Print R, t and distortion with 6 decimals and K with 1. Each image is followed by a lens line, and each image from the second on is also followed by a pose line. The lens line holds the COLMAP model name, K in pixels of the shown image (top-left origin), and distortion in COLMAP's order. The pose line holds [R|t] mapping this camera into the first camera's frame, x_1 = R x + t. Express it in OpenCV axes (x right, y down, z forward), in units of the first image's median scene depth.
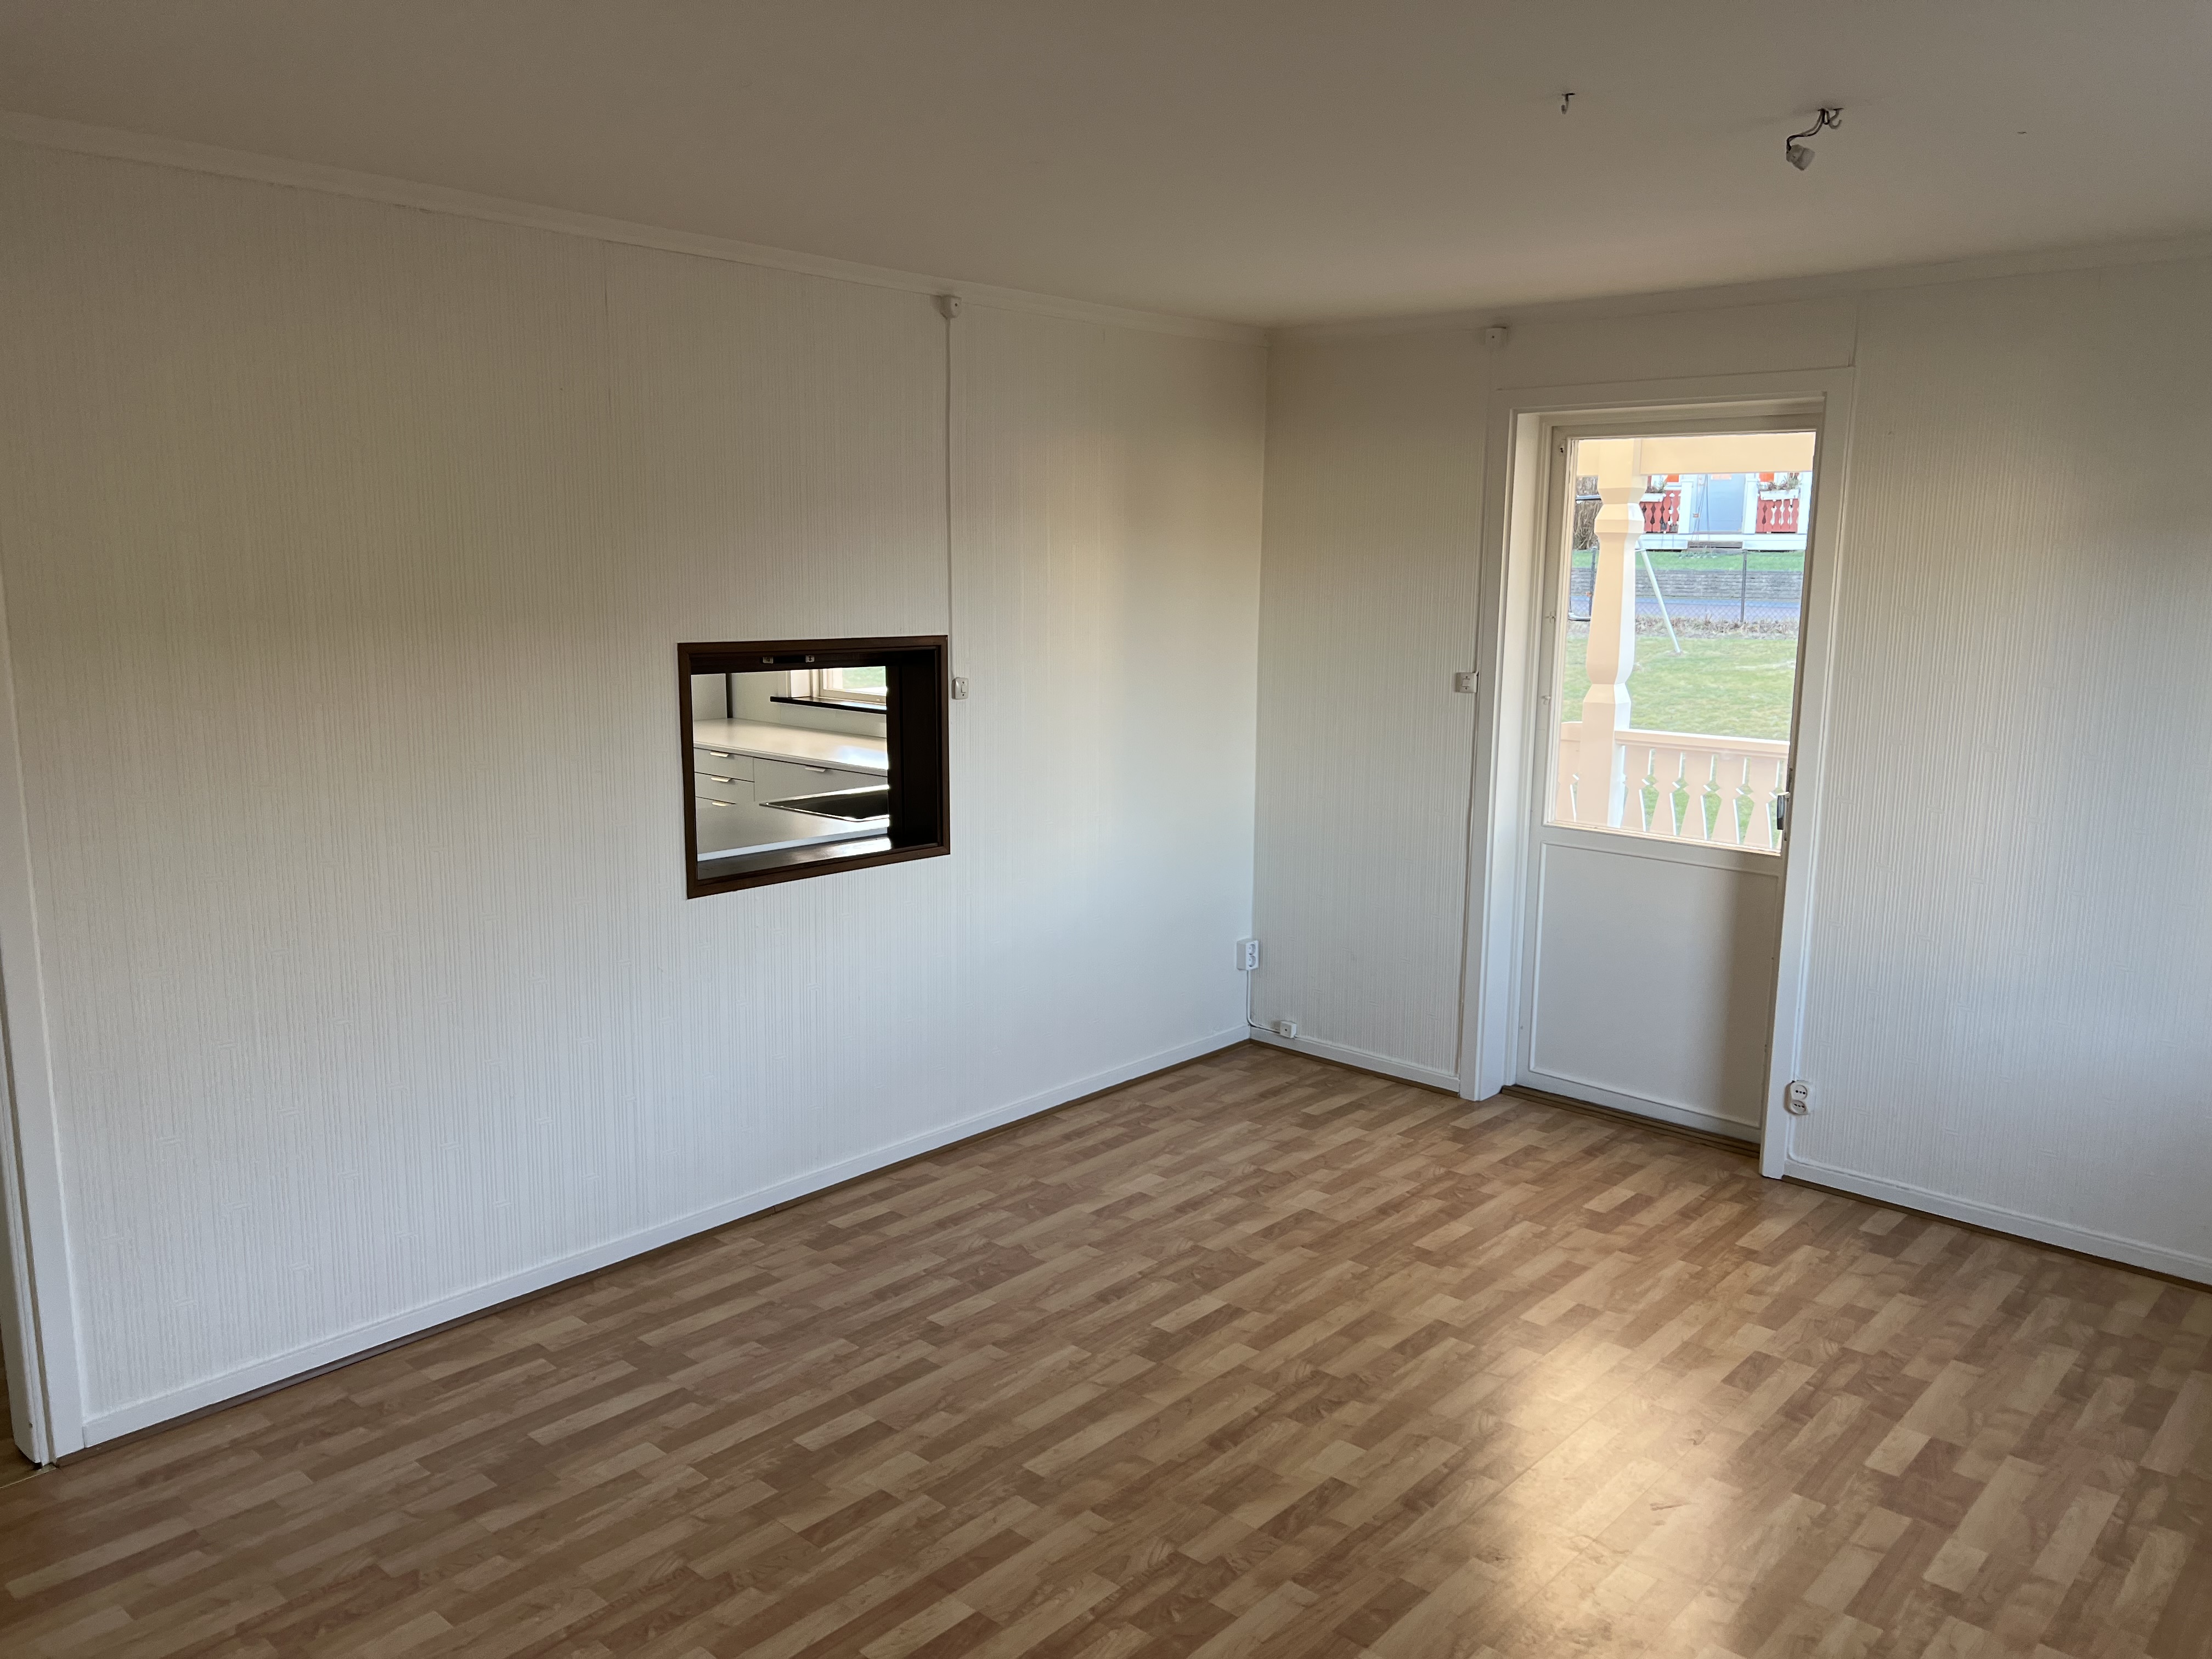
lens RADIAL K [[1668.9, 0, 1104.6], [0, 1668.9, 839.8], [0, 0, 1]] dist [0.046461, -0.053536]
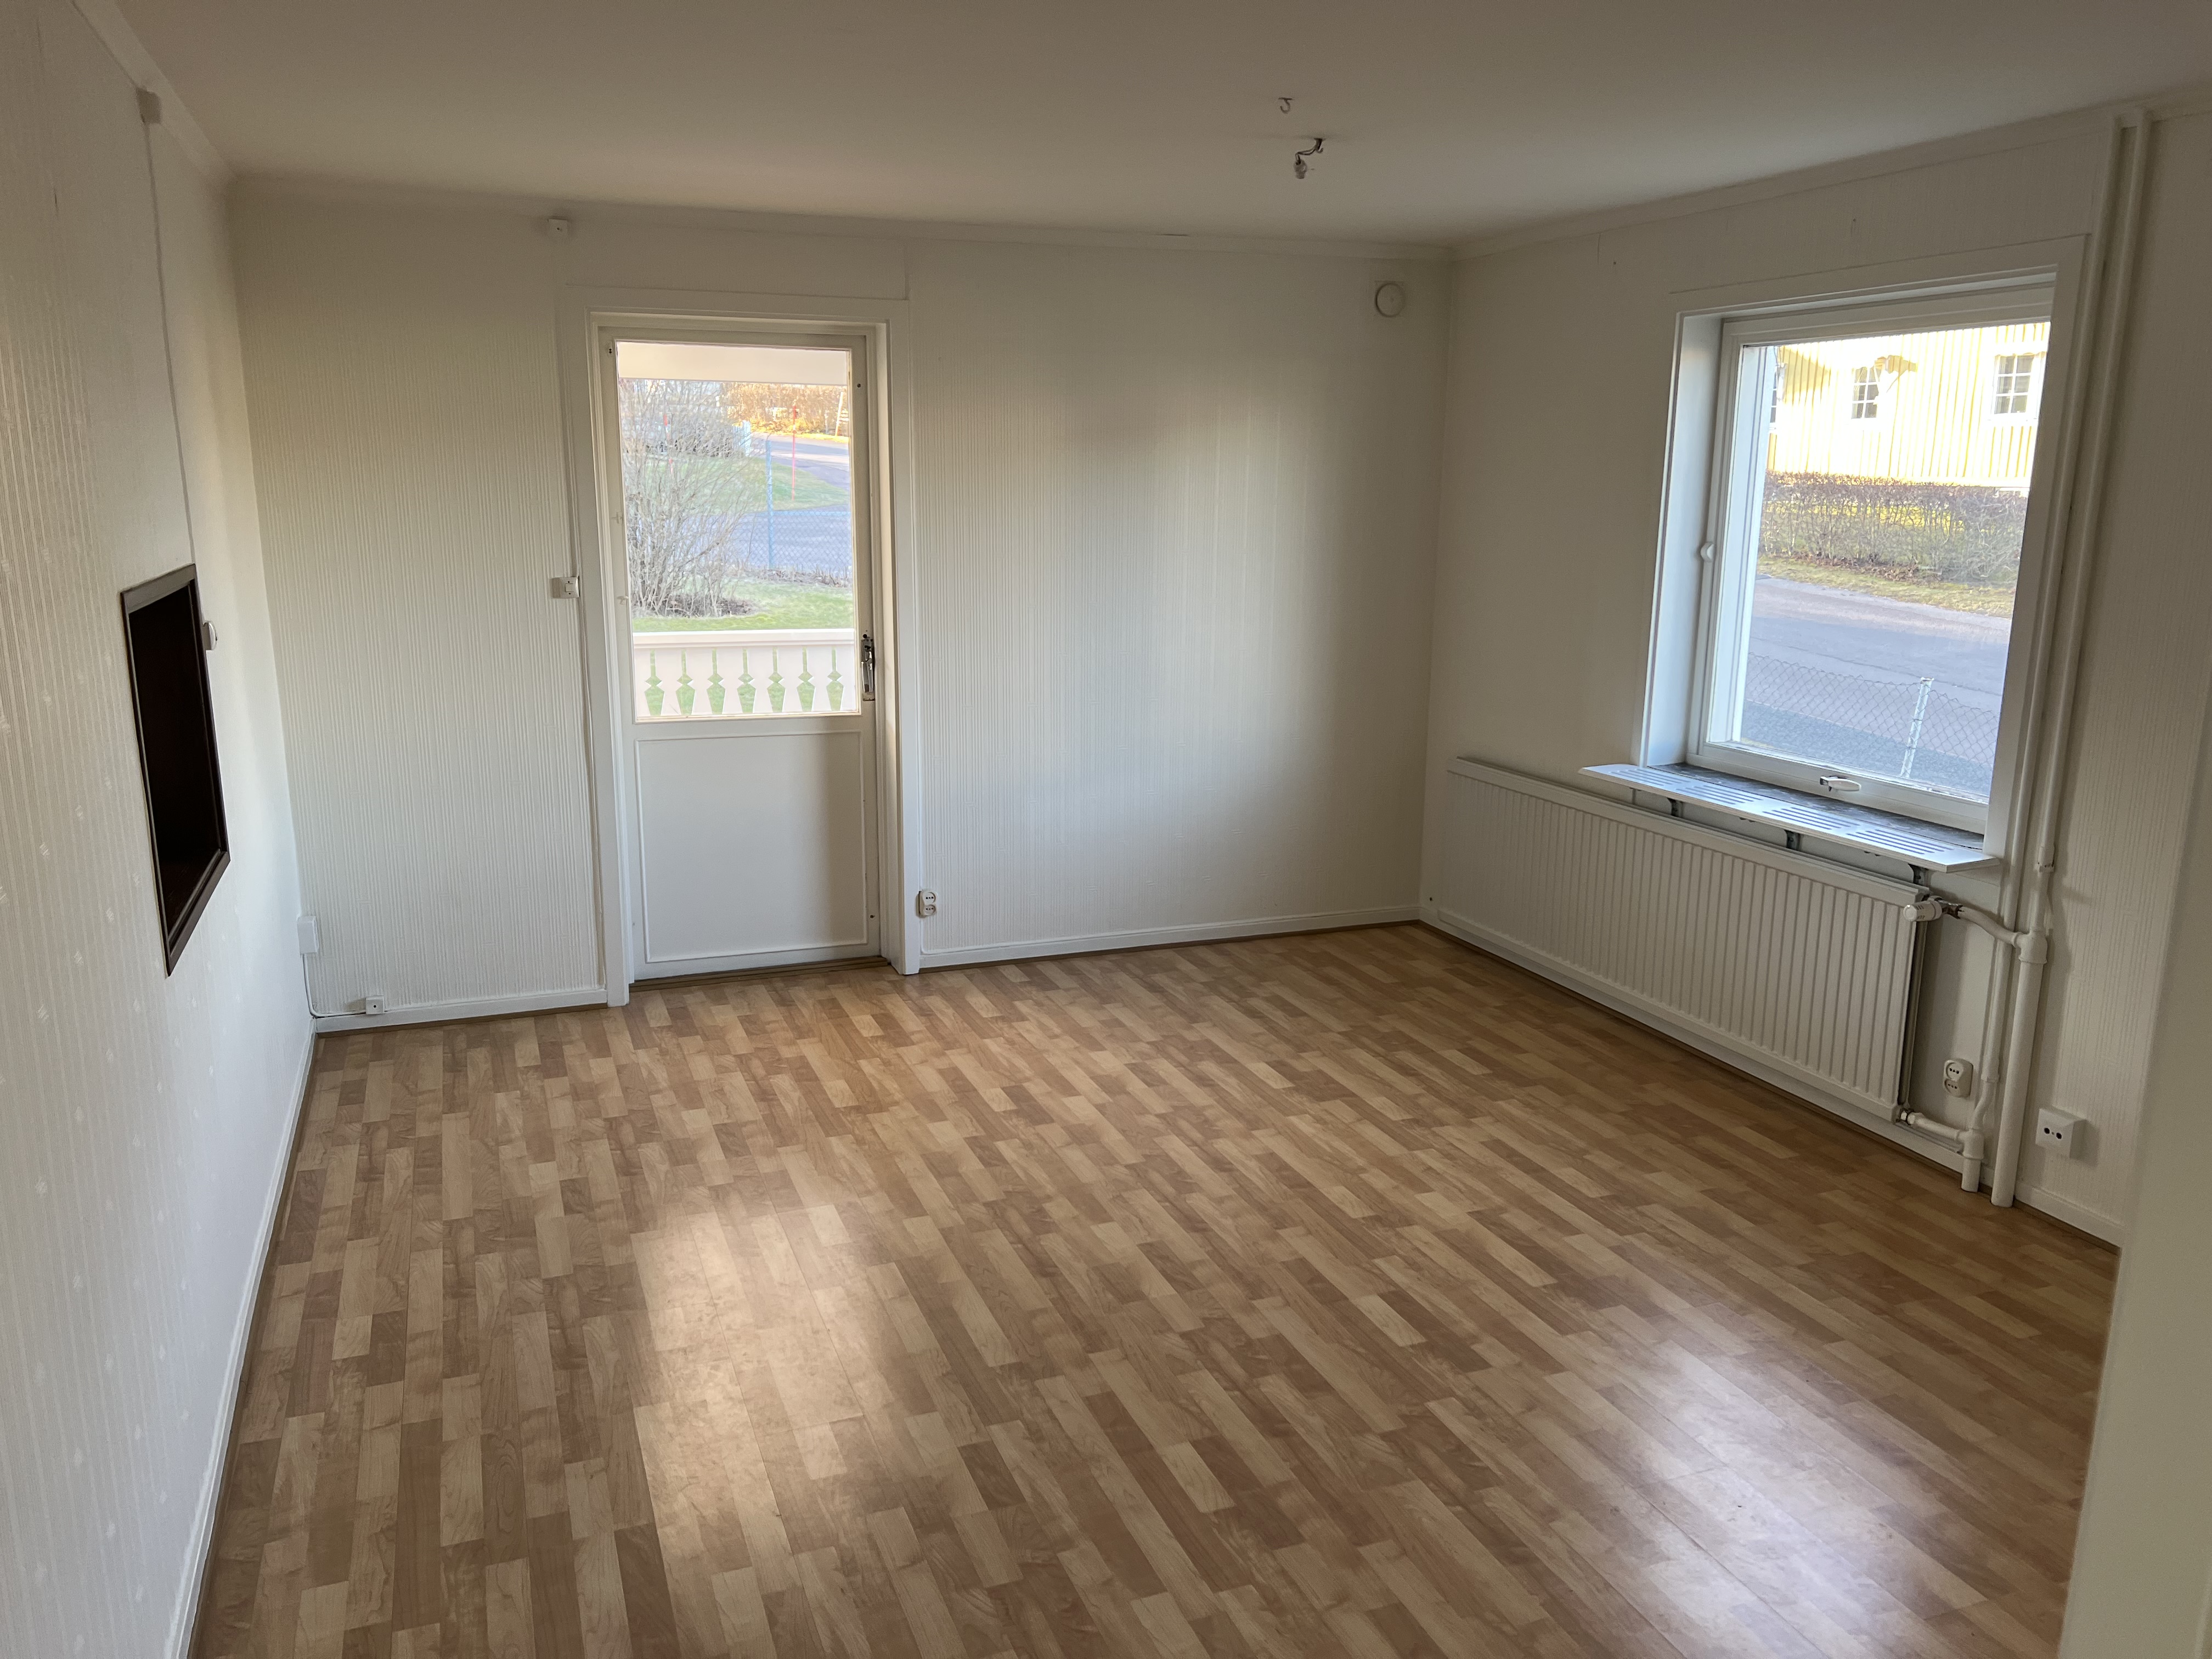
lens RADIAL K [[1668.9, 0, 1108.6], [0, 1668.9, 814.7], [0, 0, 1]] dist [0.046461, -0.053536]
pose [[0.455667, -0.193604, 0.868841, -0.591233], [0.158462, 0.978113, 0.134847, -0.053448], [-0.875932, 0.076233, 0.476373, 0.311636]]
